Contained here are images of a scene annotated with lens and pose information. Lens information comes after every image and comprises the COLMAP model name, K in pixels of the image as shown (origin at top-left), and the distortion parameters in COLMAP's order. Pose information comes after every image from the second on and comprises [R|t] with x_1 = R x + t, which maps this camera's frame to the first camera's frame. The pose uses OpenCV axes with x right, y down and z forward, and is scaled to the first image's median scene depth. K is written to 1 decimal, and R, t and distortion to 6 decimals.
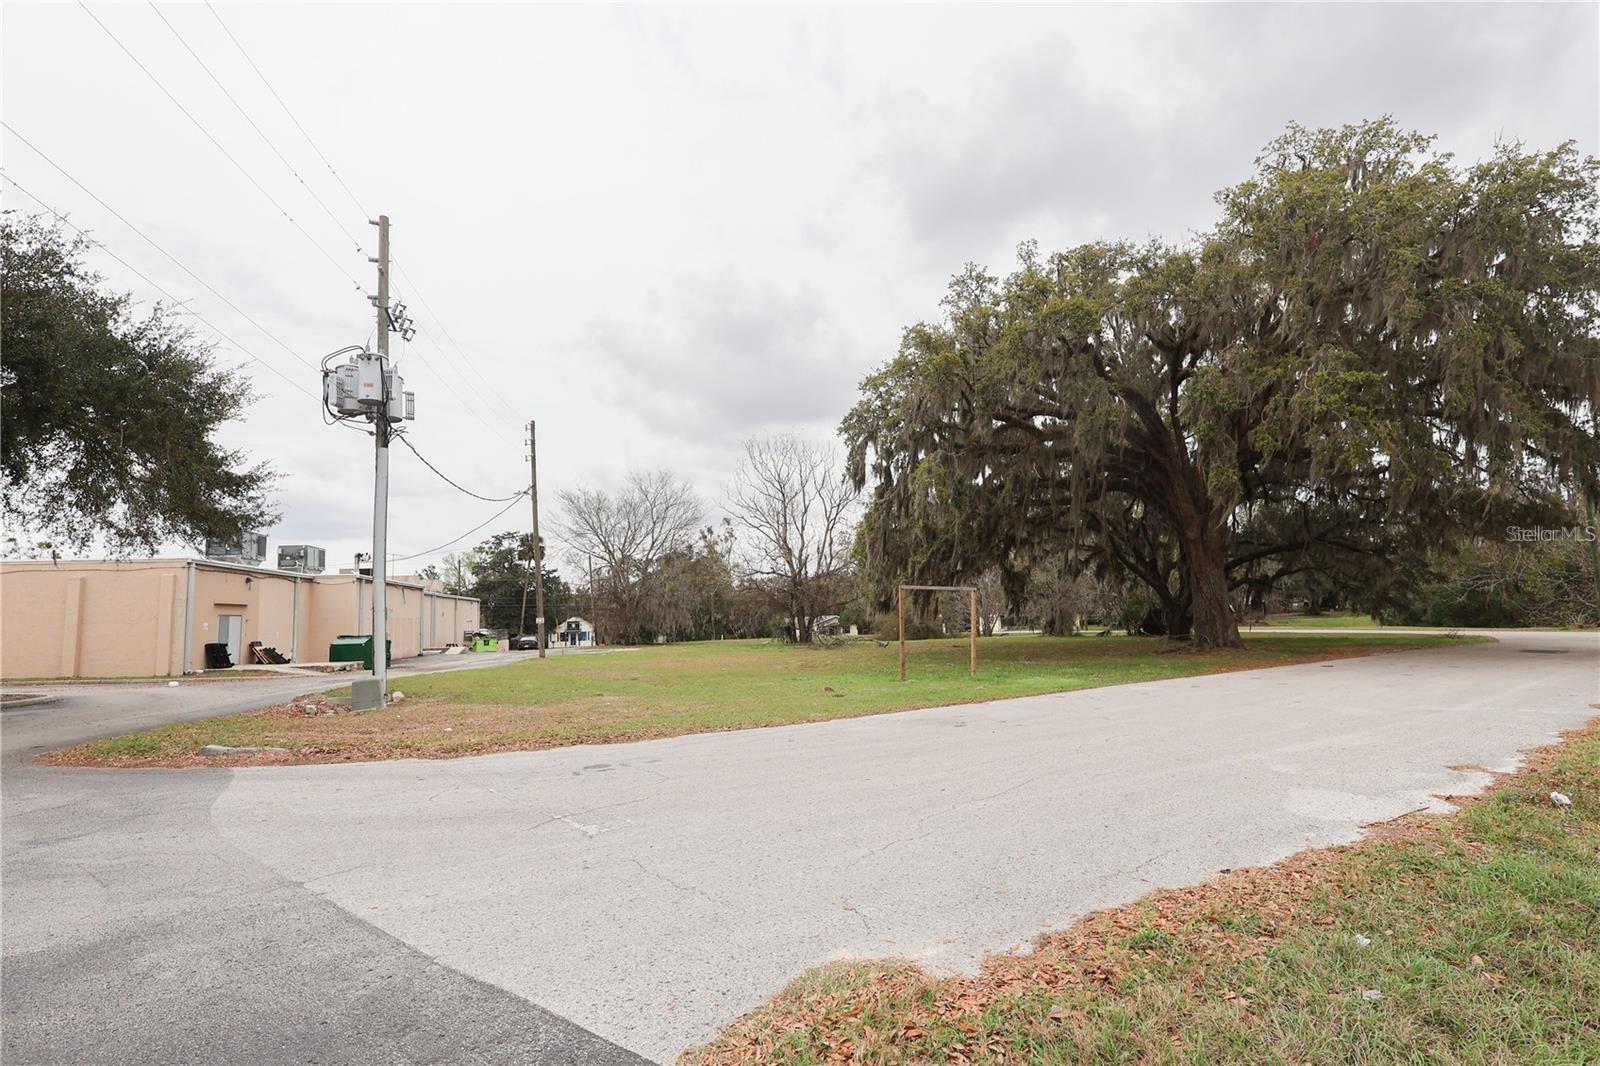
lens RADIAL K [[771.5, 0, 798.9], [0, 771.5, 539.5], [0, 0, 1]] dist [0.014750, 0.000014]
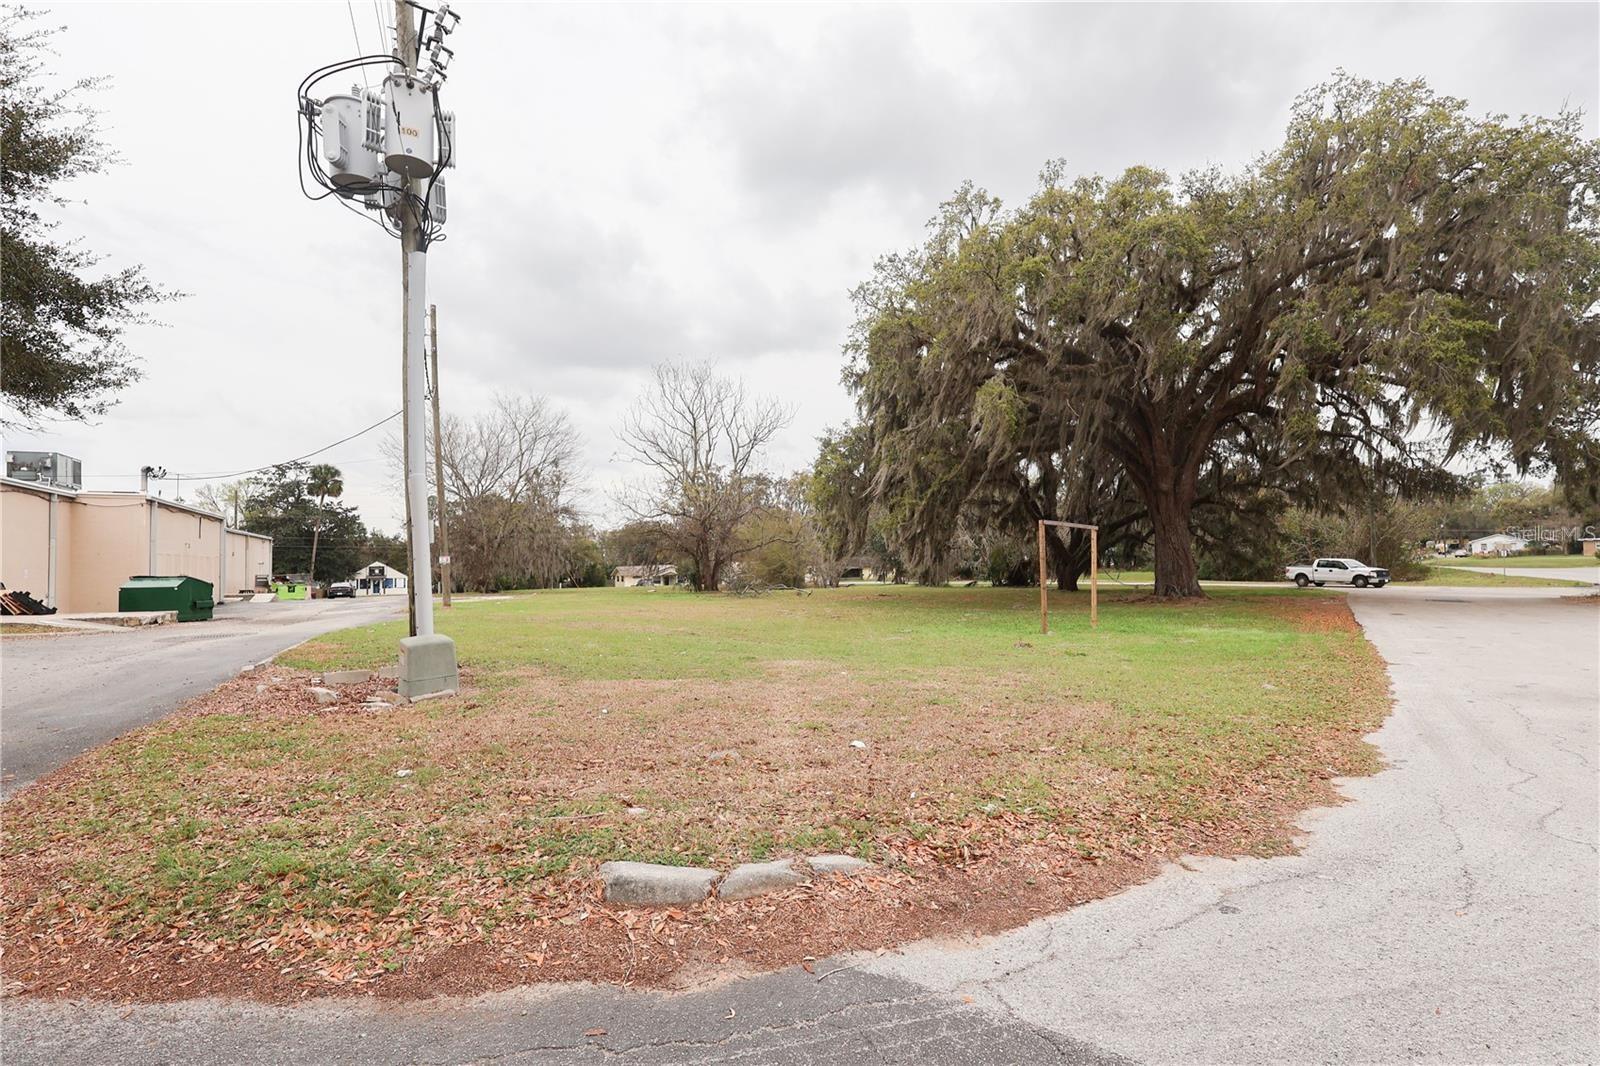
lens RADIAL K [[739.7, 0, 800.0], [0, 739.7, 533.0], [0, 0, 1]] dist [0.009439, -0.000481]
pose [[0.962219, 0.027995, 0.270834, -0.129431], [-0.041913, 0.998074, 0.045742, 0.018445], [-0.269032, -0.055366, 0.961539, 0.116667]]
